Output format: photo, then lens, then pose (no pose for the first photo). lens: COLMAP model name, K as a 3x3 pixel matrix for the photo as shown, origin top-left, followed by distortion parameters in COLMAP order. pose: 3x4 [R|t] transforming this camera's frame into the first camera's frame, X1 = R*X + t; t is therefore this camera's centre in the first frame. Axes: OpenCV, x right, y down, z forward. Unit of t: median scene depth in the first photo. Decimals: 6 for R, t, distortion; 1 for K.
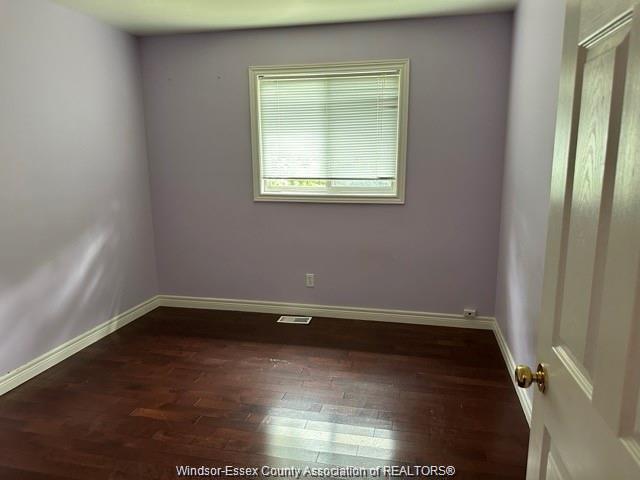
lens RADIAL K [[448.3, 0, 322.4], [0, 448.3, 233.3], [0, 0, 1]] dist [0.046478, -0.054137]
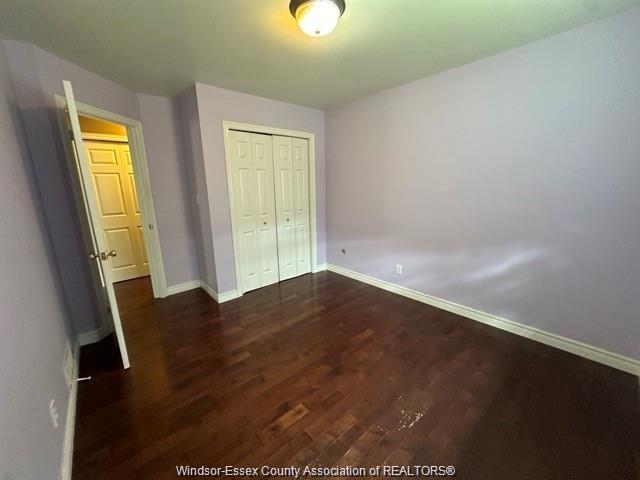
lens RADIAL K [[260.2, 0, 317.6], [0, 260.2, 241.0], [0, 0, 1]] dist [0.003859, 0.000424]
pose [[-0.591163, 0.195950, -0.782387, 0.337376], [-0.112176, 0.940637, 0.320343, -0.176453], [0.798713, 0.277140, -0.534089, 1.034753]]
